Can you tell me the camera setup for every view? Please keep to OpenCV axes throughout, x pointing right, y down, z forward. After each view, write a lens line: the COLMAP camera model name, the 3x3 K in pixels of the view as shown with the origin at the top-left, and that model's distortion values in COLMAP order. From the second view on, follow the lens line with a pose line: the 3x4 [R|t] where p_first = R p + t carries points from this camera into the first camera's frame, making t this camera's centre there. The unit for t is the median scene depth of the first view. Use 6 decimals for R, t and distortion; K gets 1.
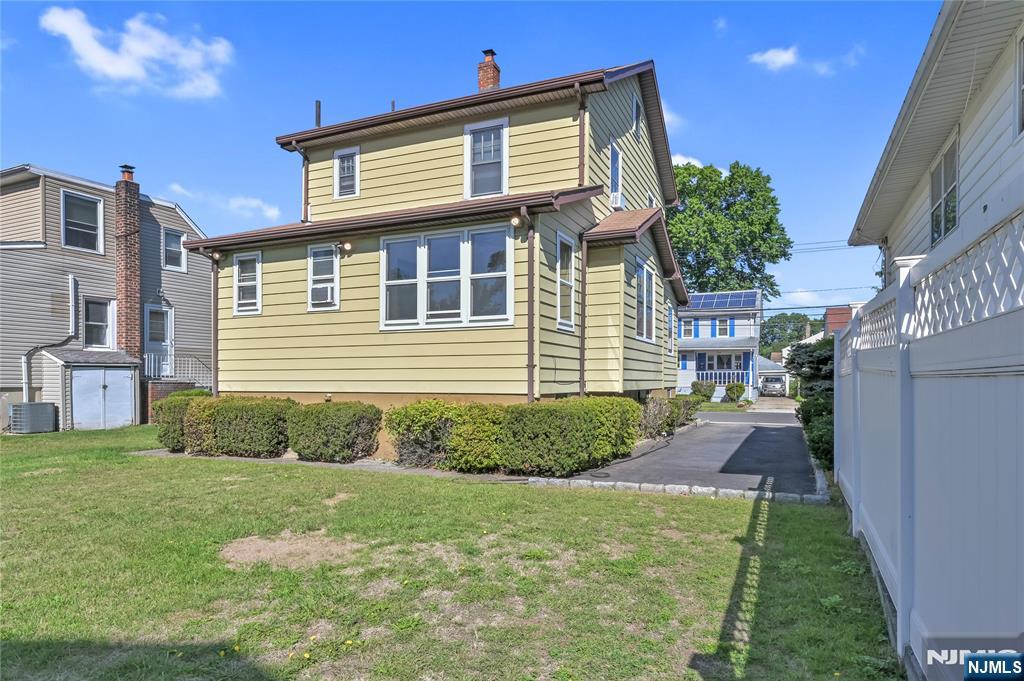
lens RADIAL K [[618.3, 0, 505.1], [0, 618.3, 382.4], [0, 0, 1]] dist [-0.003133, -0.001883]
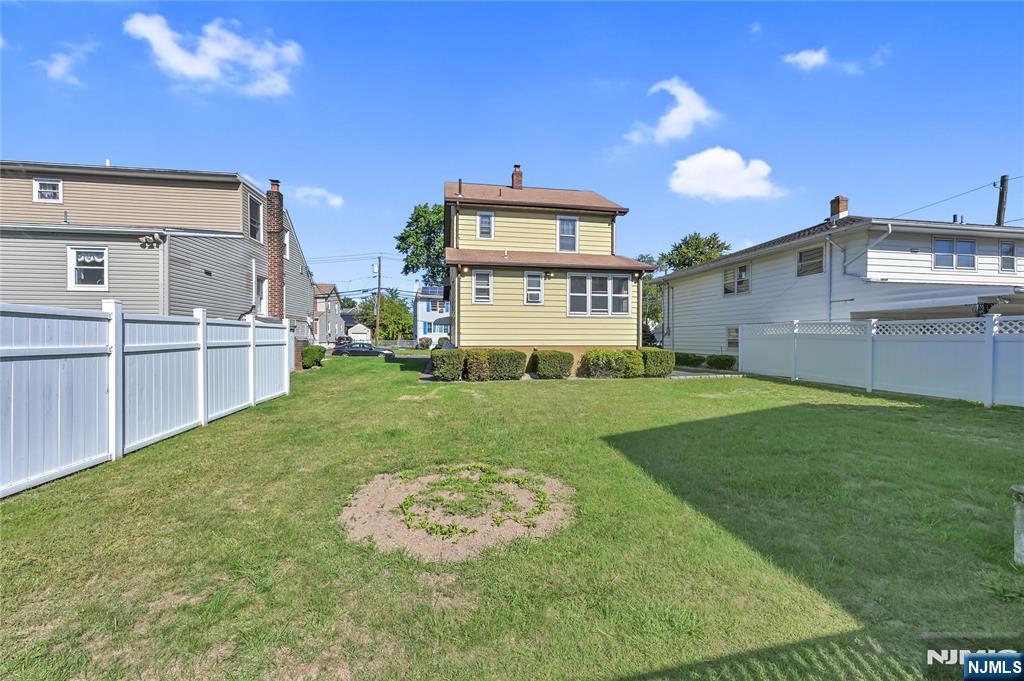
lens RADIAL K [[417.8, 0, 513.1], [0, 417.8, 340.4], [0, 0, 1]] dist [0.000433, -0.000639]
pose [[0.825047, -0.002641, 0.565058, -1.056819], [-0.000293, 0.999987, 0.005101, -0.007940], [-0.565064, -0.004375, 0.825035, -0.071681]]
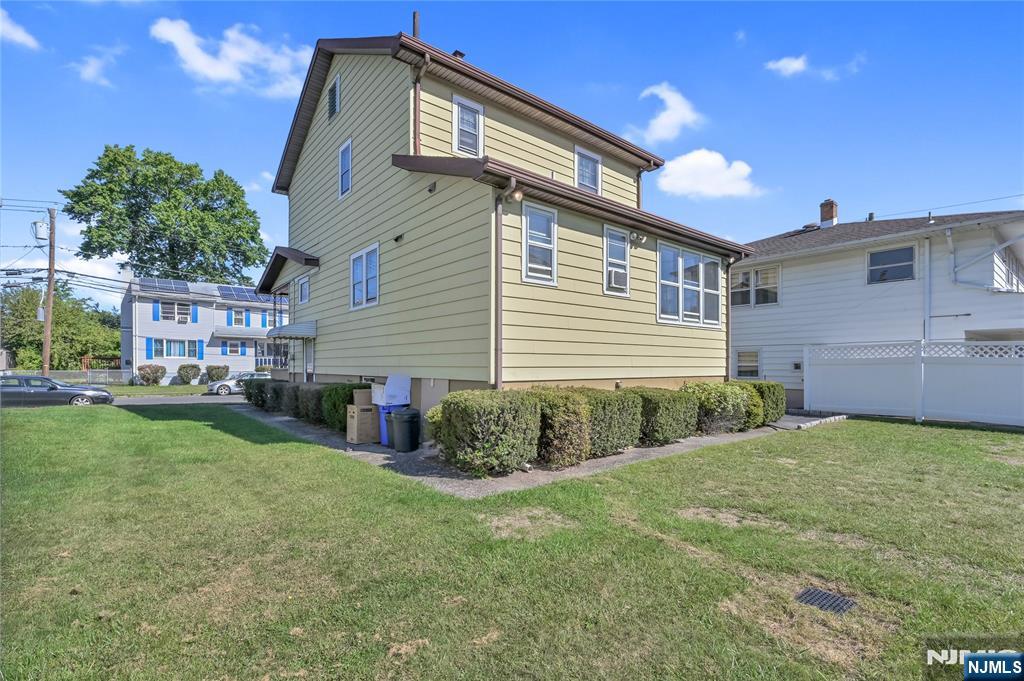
lens RADIAL K [[479.3, 0, 519.3], [0, 479.3, 368.5], [0, 0, 1]] dist [-0.002143, -0.000649]
pose [[0.431121, -0.005891, 0.902275, -1.001483], [0.002507, 0.999983, 0.005331, -0.004004], [-0.902291, -0.000036, 0.431128, 0.770859]]
